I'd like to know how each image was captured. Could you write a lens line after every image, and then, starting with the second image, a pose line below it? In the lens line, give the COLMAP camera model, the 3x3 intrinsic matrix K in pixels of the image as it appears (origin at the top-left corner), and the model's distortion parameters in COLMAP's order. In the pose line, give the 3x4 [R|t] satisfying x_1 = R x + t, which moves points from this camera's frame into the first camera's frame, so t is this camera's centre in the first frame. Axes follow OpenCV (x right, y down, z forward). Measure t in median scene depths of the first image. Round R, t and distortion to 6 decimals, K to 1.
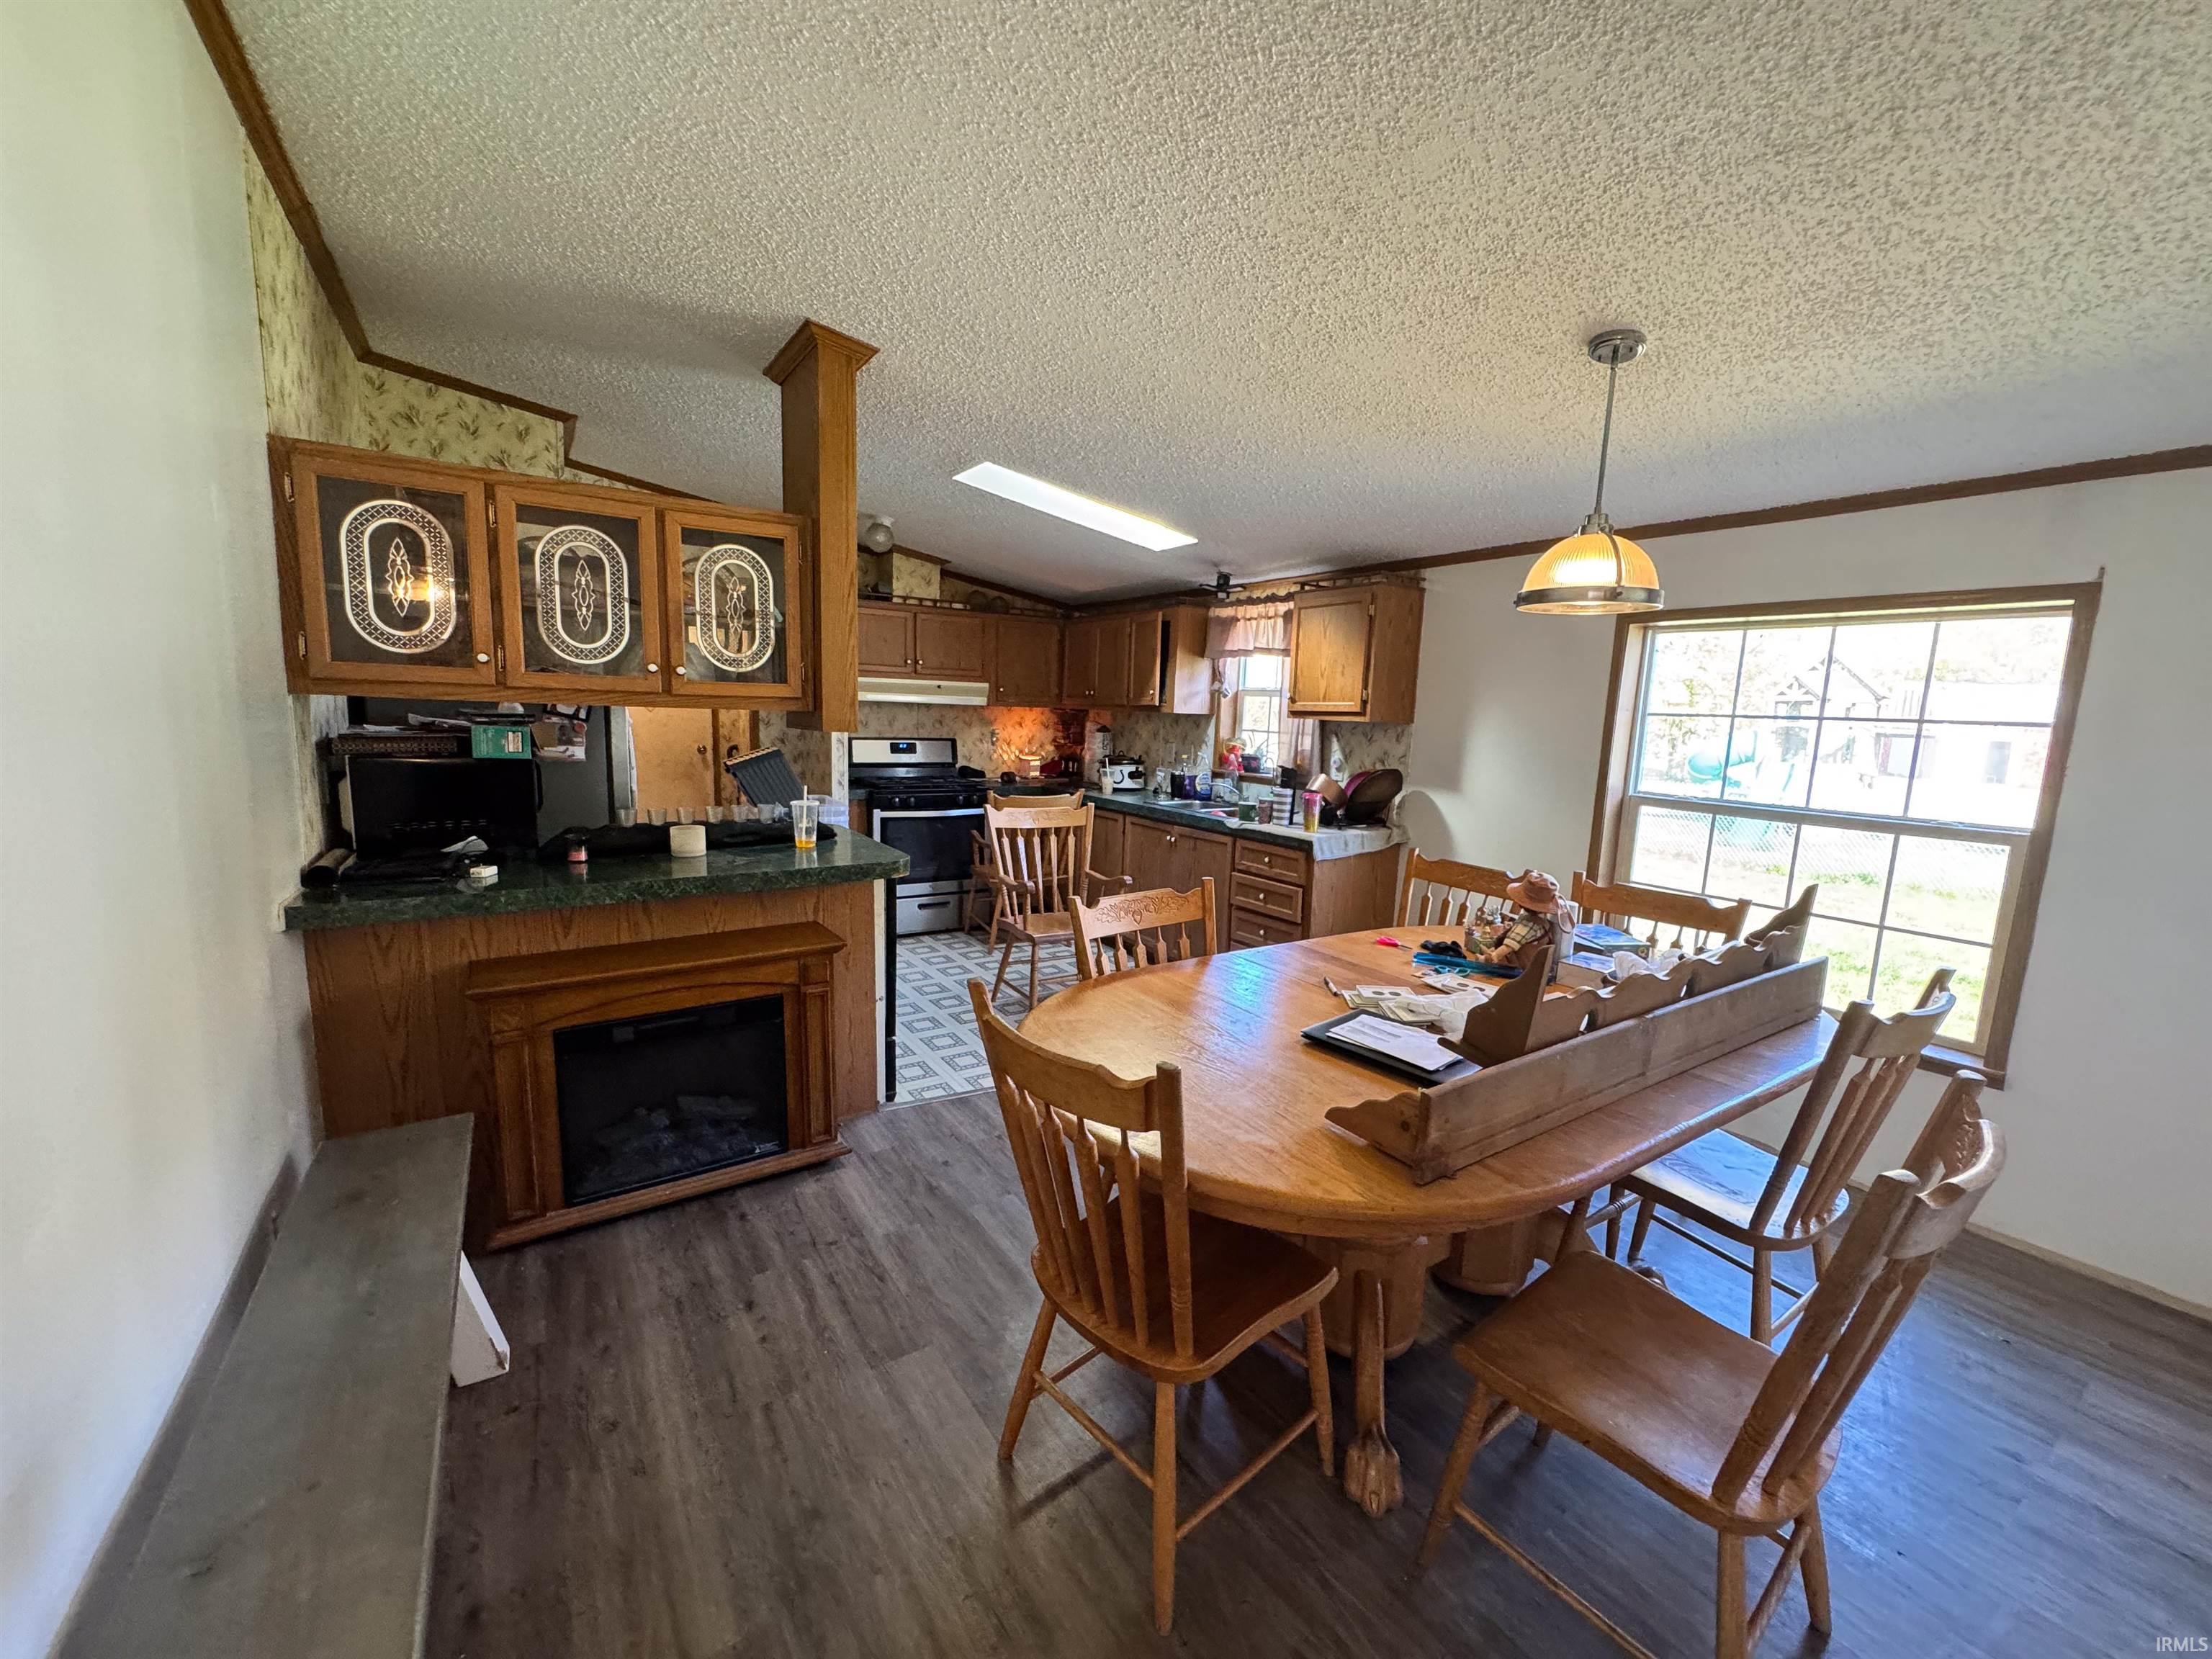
lens RADIAL K [[884.4, 0, 1104.1], [0, 884.4, 834.4], [0, 0, 1]] dist [-0.007382, 0.000566]
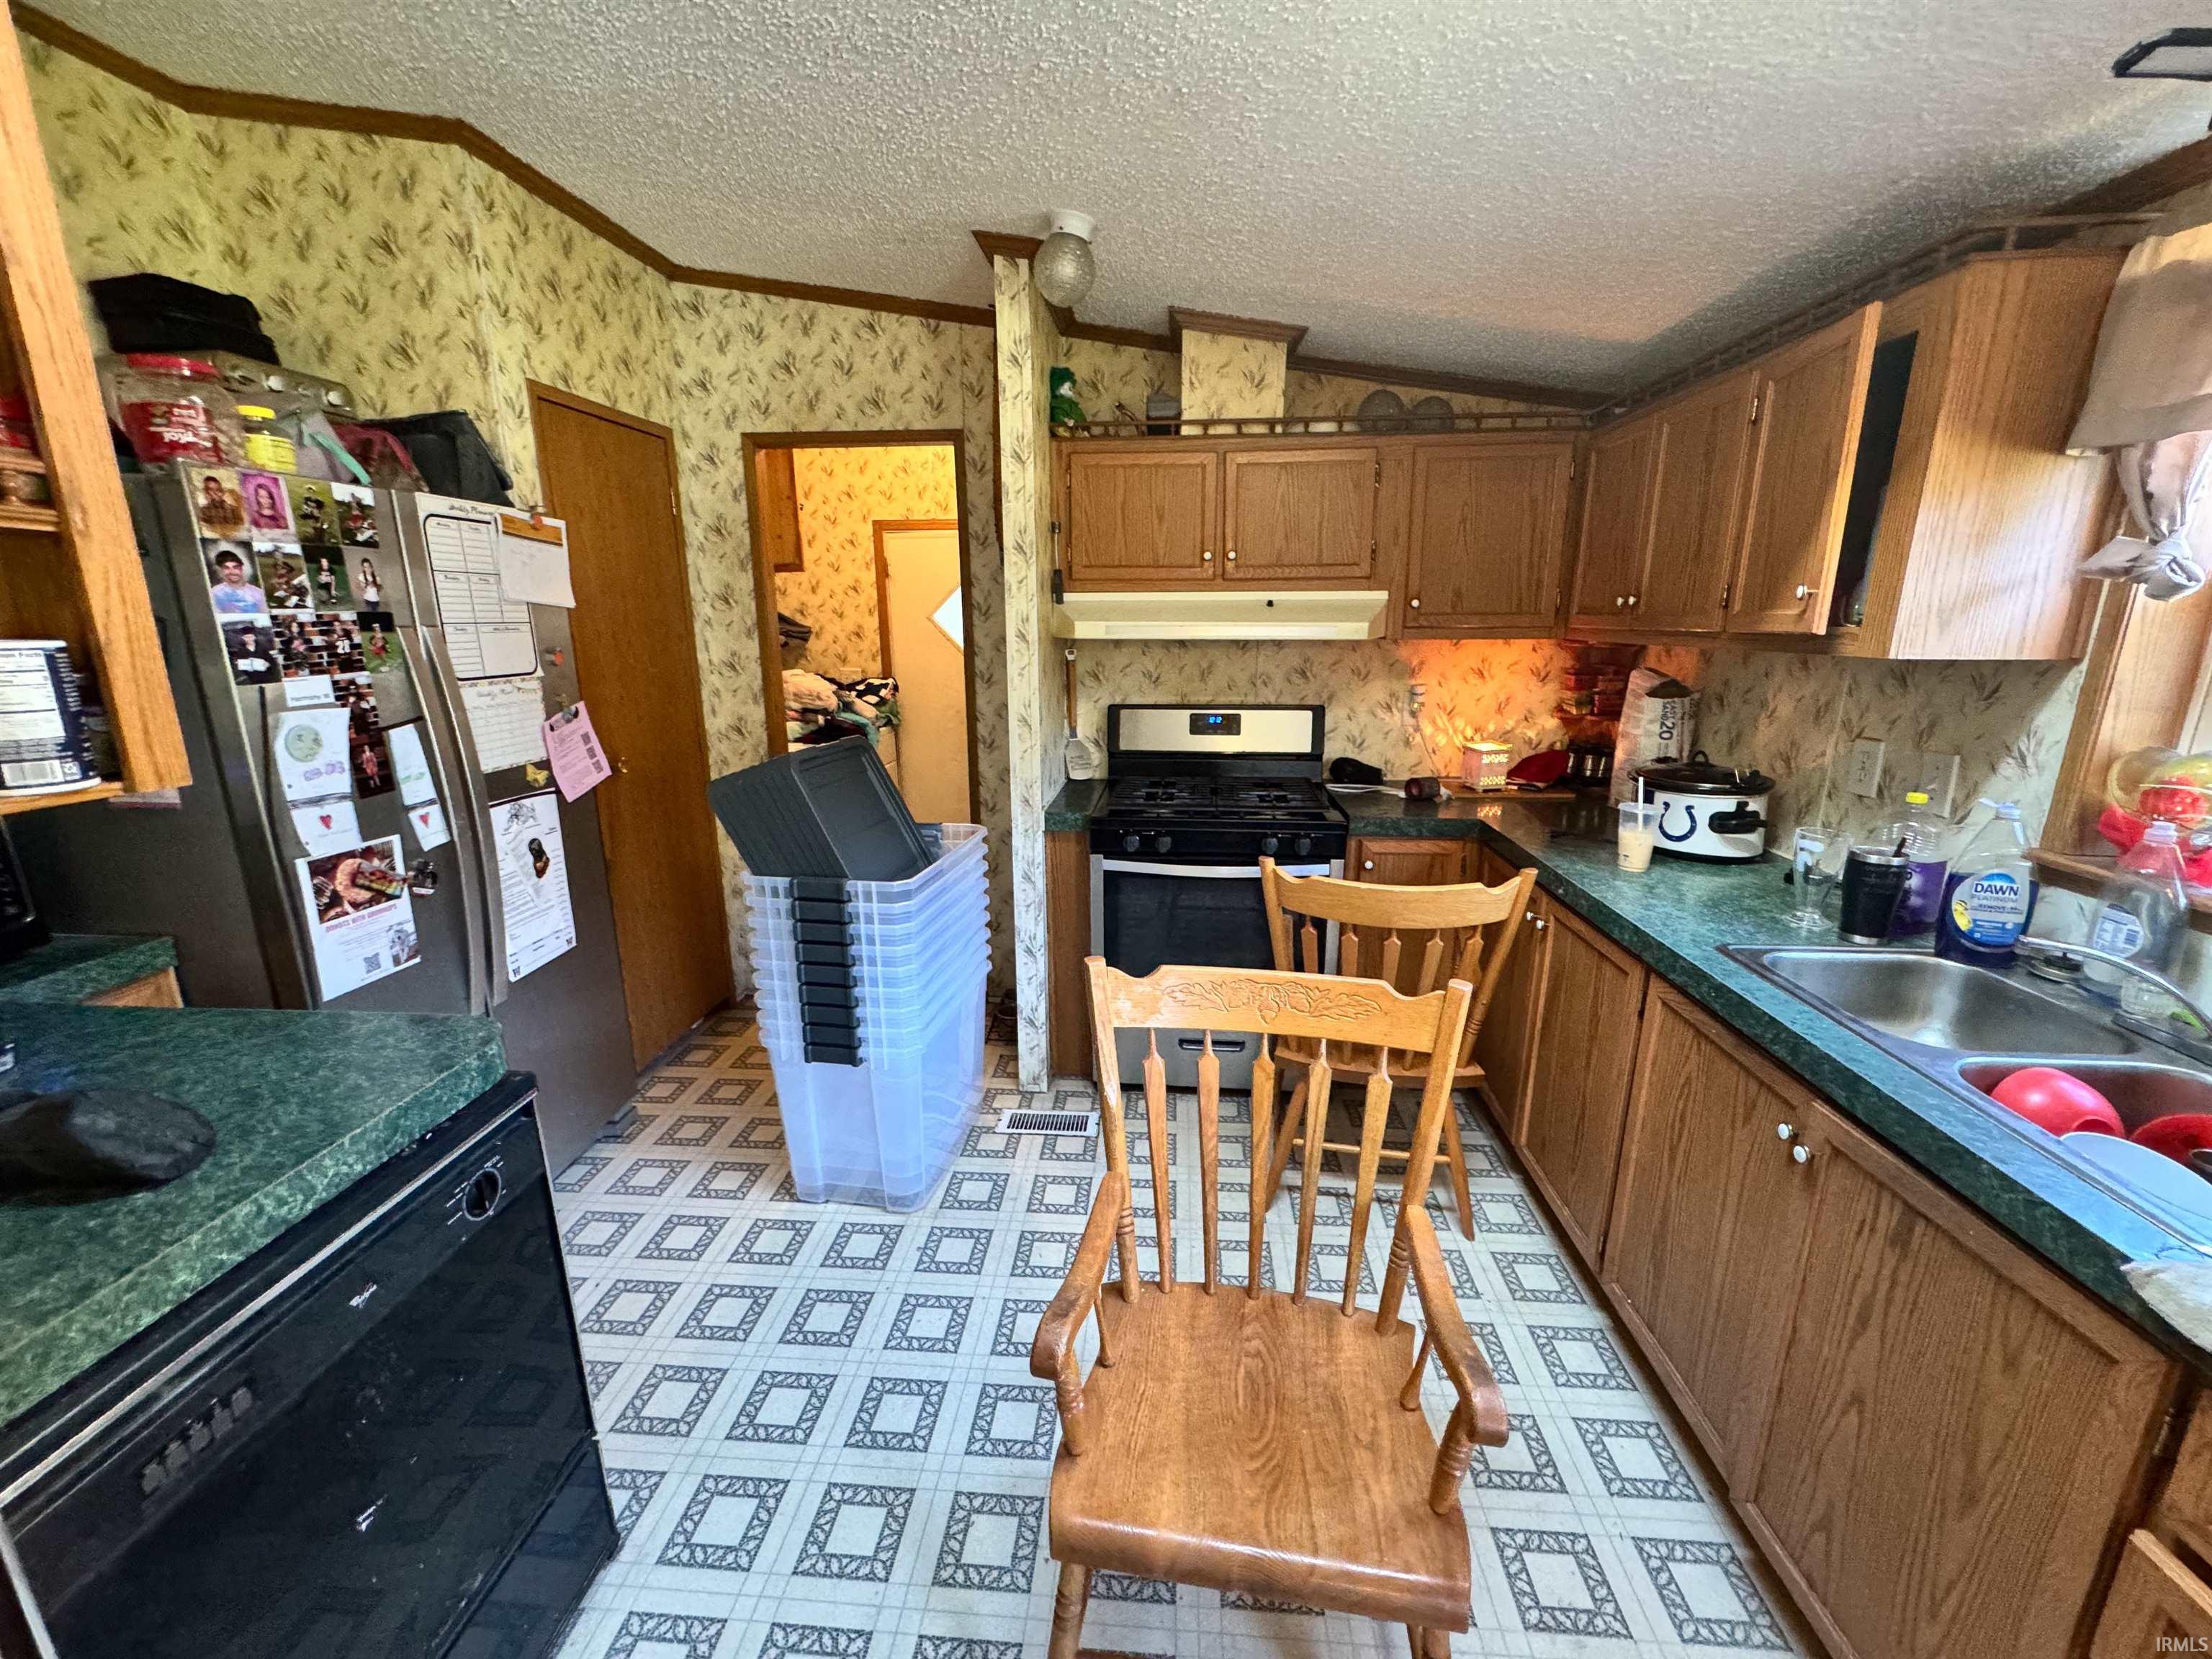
lens RADIAL K [[884.4, 0, 1108.2], [0, 884.4, 827.7], [0, 0, 1]] dist [-0.007382, 0.000566]
pose [[0.792519, 0.104258, -0.600869, 0.050373], [-0.056637, 0.993603, 0.097699, -0.087981], [0.607211, -0.043397, 0.793354, 0.561765]]
